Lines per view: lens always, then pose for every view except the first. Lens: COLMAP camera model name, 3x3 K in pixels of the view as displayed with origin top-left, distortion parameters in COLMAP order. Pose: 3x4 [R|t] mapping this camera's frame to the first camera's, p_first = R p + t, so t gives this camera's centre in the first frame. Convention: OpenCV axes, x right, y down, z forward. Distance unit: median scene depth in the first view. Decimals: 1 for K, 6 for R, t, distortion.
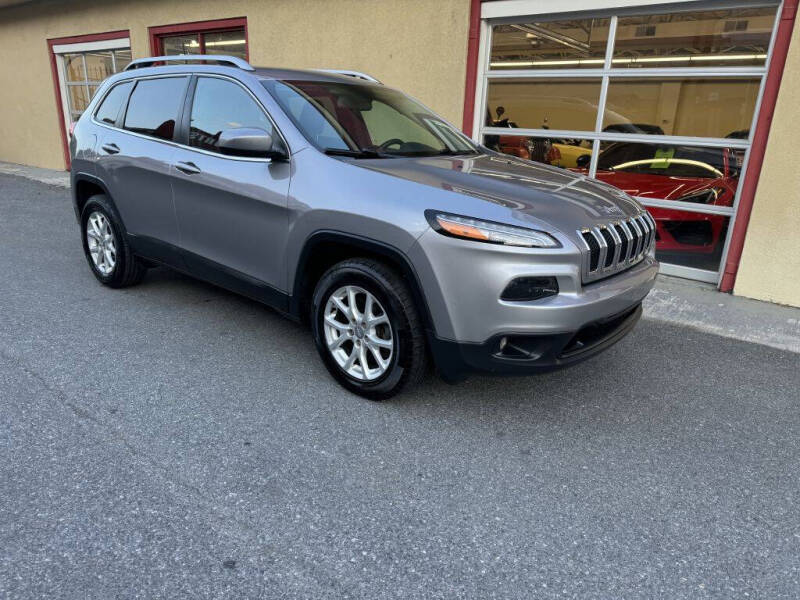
lens RADIAL K [[563.1, 0, 404.6], [0, 563.1, 301.0], [0, 0, 1]] dist [0.038018, -0.042166]
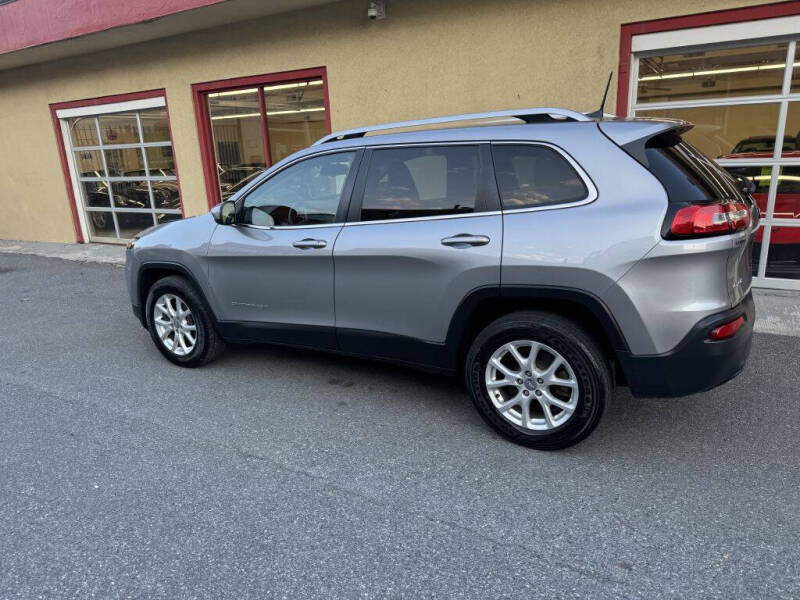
lens RADIAL K [[563.1, 0, 393.9], [0, 563.1, 301.0], [0, 0, 1]] dist [0.038018, -0.042166]
pose [[0.988795, -0.111427, 0.099344, -0.480907], [0.115808, 0.992487, -0.039461, -0.101685], [-0.094201, 0.050523, 0.994270, 0.116353]]
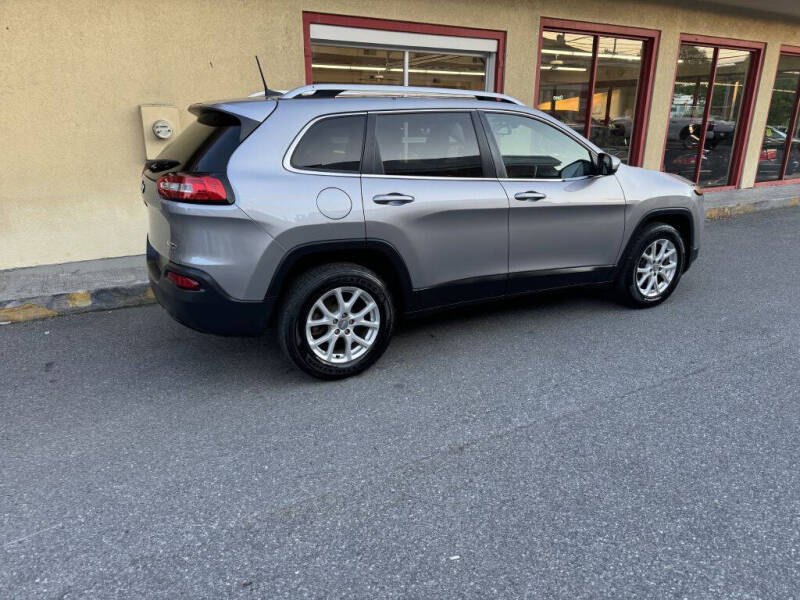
lens RADIAL K [[563.1, 0, 401.3], [0, 563.1, 299.1], [0, 0, 1]] dist [0.038018, -0.042166]
pose [[0.365868, -0.319226, 0.874206, -1.068433], [0.295506, 0.930571, 0.216135, -0.255238], [-0.882506, 0.179256, 0.434799, 0.546919]]
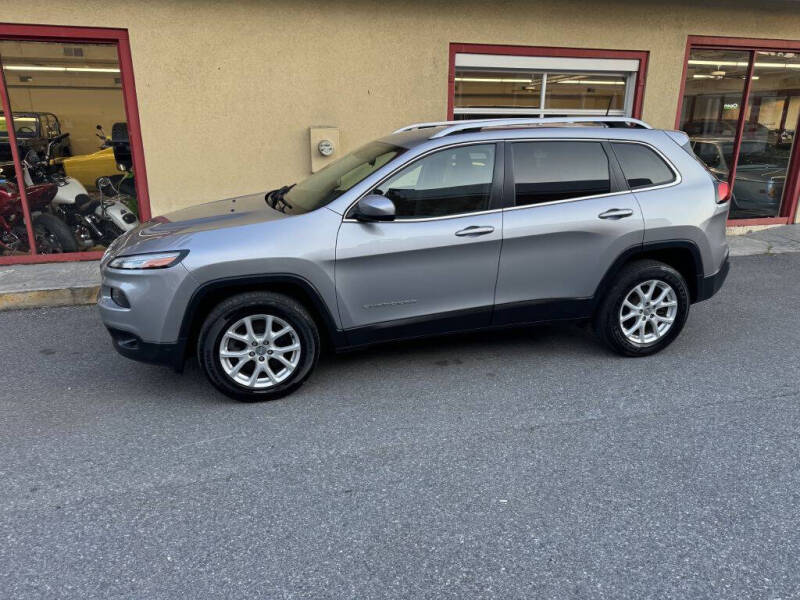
lens RADIAL K [[563.1, 0, 399.7], [0, 563.1, 295.0], [0, 0, 1]] dist [0.038018, -0.042166]
pose [[0.597079, -0.267811, 0.756157, -1.161507], [0.263004, 0.955877, 0.130873, -0.257336], [-0.757843, 0.120731, 0.641169, 0.434525]]
